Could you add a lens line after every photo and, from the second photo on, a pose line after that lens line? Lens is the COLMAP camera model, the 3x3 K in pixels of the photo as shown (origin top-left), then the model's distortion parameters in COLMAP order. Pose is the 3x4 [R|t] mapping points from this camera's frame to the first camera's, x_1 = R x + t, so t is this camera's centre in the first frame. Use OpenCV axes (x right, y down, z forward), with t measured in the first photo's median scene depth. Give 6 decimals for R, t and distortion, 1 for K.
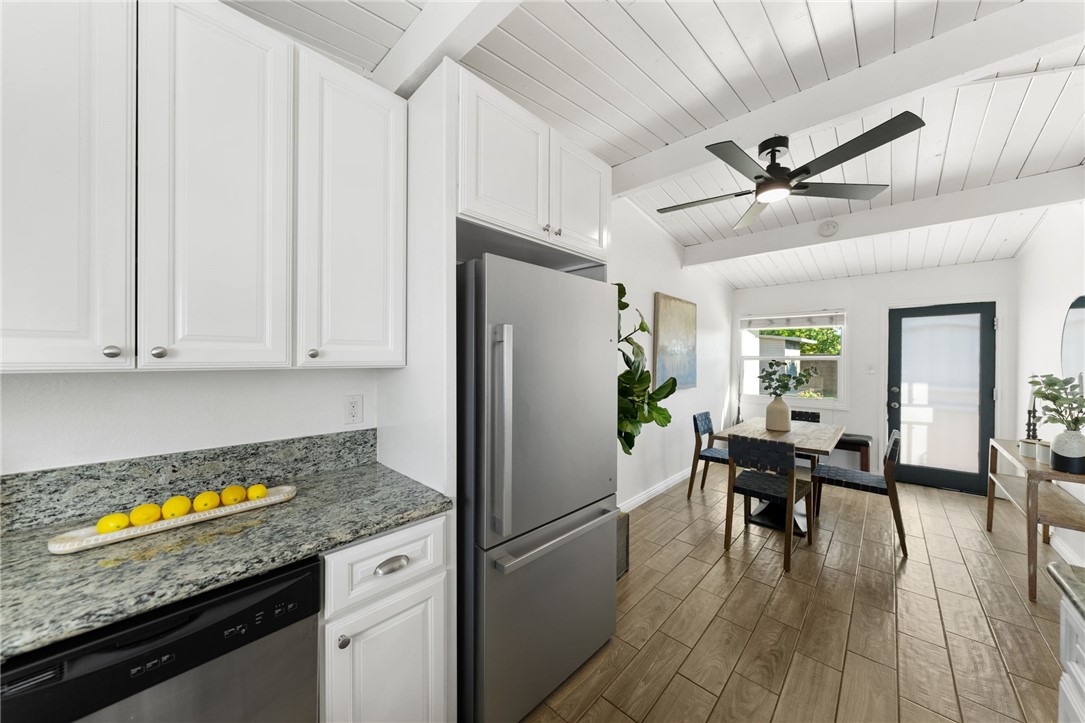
lens RADIAL K [[373.4, 0, 540.7], [0, 373.4, 360.1], [0, 0, 1]] dist [-0.003215, 0.000243]
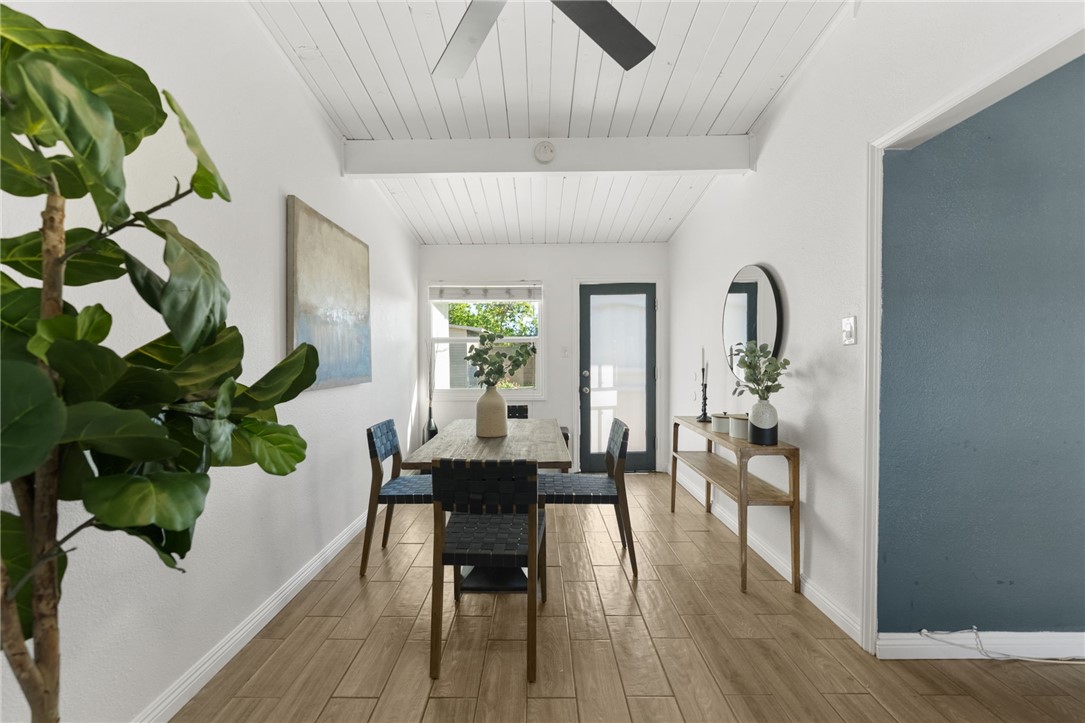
lens RADIAL K [[413.6, 0, 521.8], [0, 413.6, 367.4], [0, 0, 1]] dist [-0.002874, 0.000153]
pose [[0.735722, -0.022902, 0.676896, 0.159478], [0.014658, 0.999732, 0.017894, 0.046770], [-0.677125, -0.003243, 0.735861, 0.379592]]
